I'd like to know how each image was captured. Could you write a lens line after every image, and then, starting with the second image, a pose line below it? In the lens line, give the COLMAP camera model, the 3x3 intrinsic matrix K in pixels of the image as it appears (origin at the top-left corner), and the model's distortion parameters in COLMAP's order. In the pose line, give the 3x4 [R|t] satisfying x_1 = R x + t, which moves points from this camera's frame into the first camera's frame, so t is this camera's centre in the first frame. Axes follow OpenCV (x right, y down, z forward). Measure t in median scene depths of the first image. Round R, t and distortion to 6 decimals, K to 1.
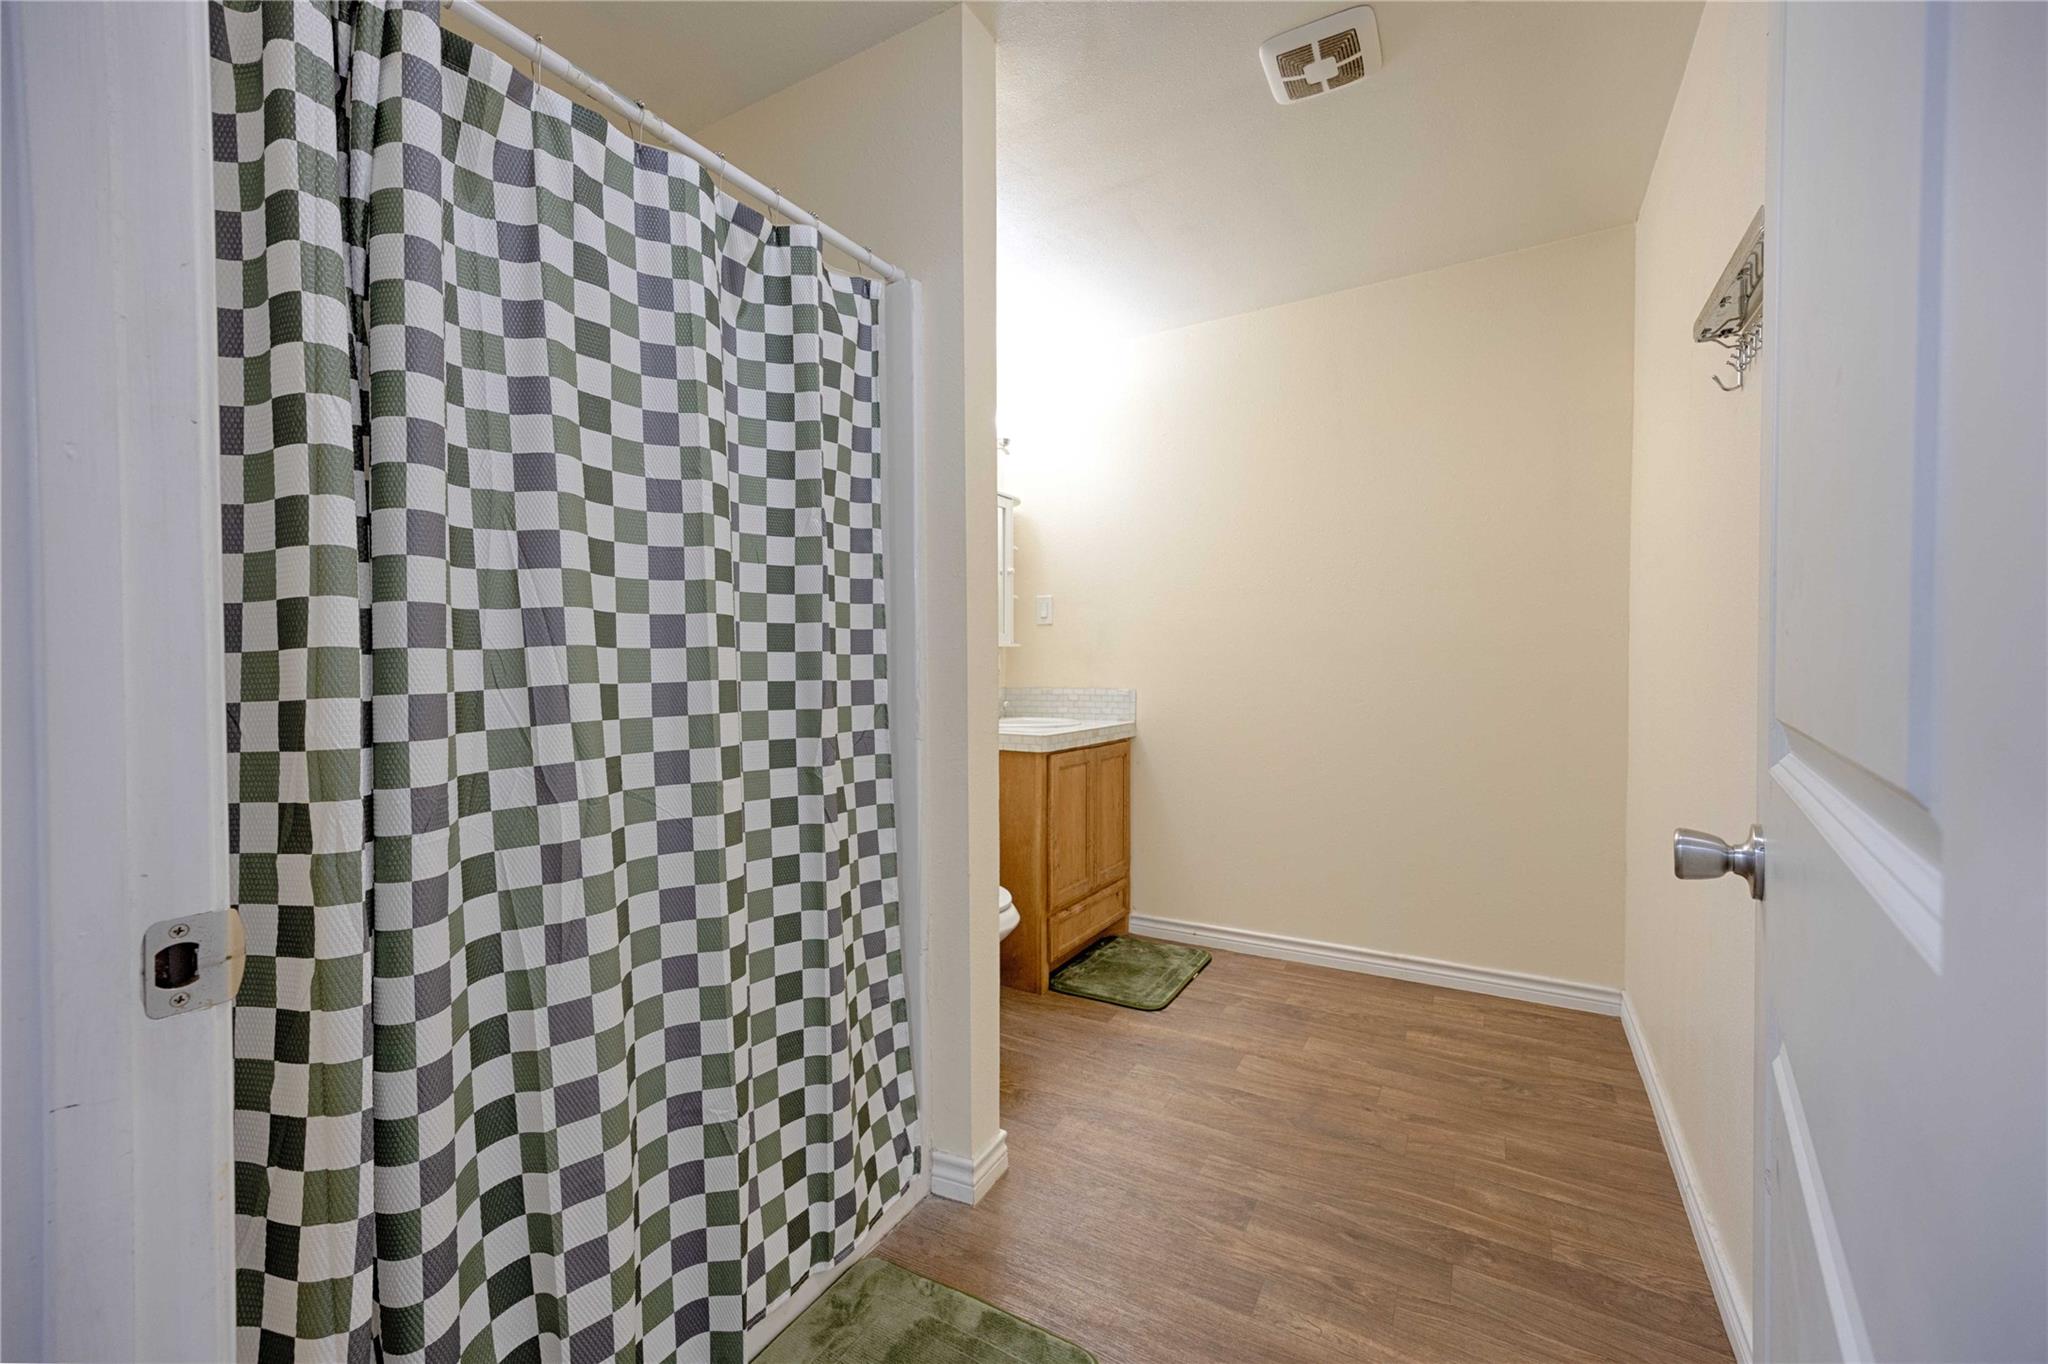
lens RADIAL K [[801.9, 0, 1024.0], [0, 801.9, 682.0], [0, 0, 1]] dist [0.000055, -0.000287]
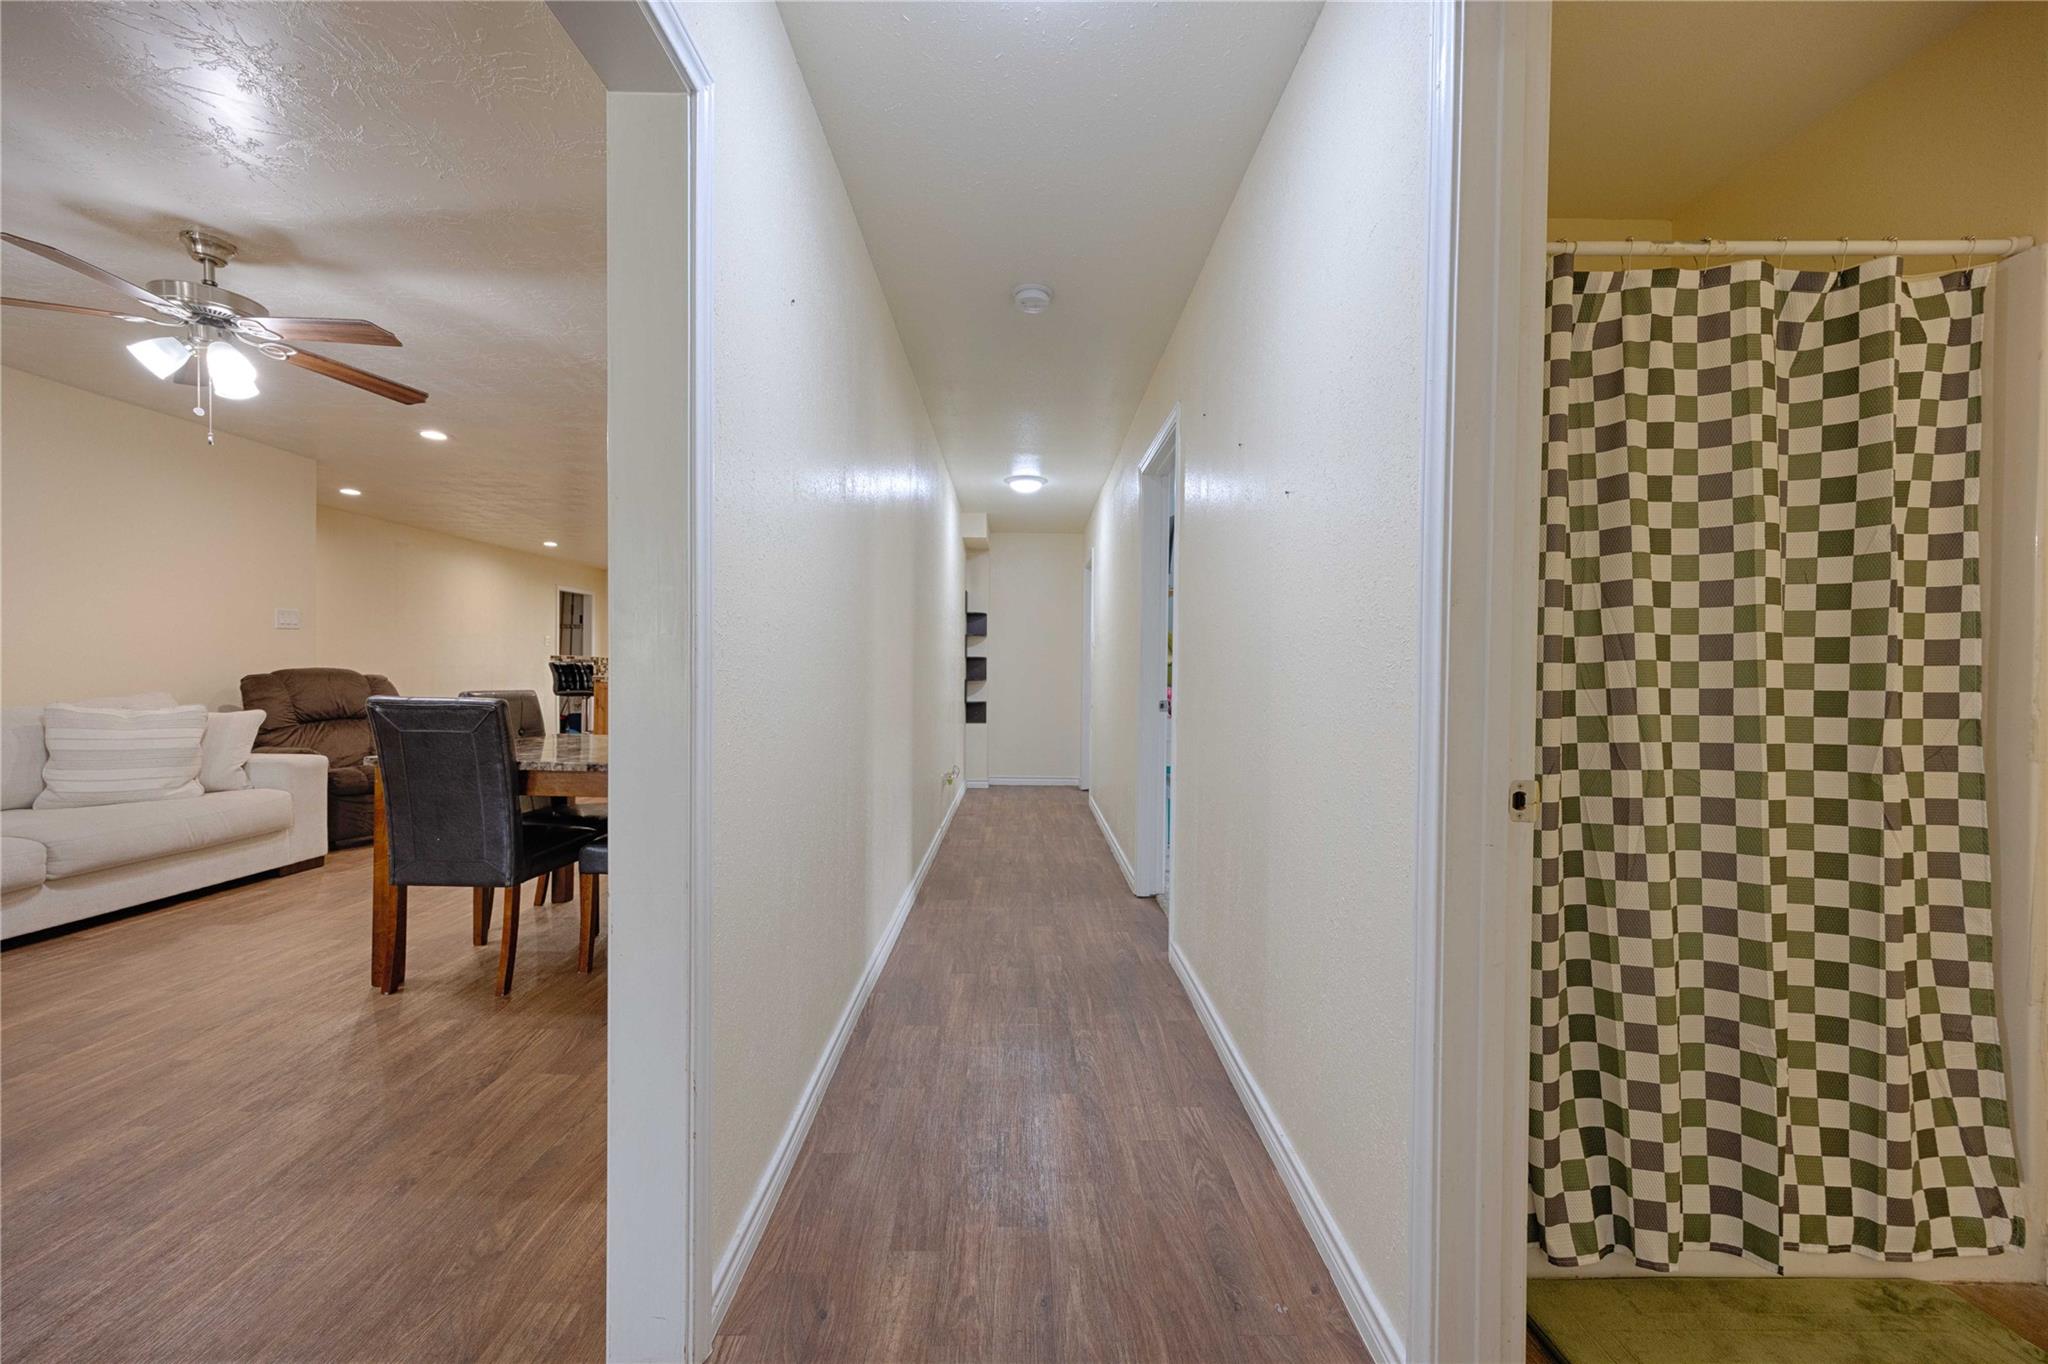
lens RADIAL K [[872.5, 0, 1024.0], [0, 872.5, 682.0], [0, 0, 1]] dist [0.013871, -0.000035]
pose [[0.525575, 0.020920, -0.850490, 0.138916], [-0.027780, 0.999587, 0.007421, 0.008708], [0.850294, 0.019726, 0.525939, -0.558032]]
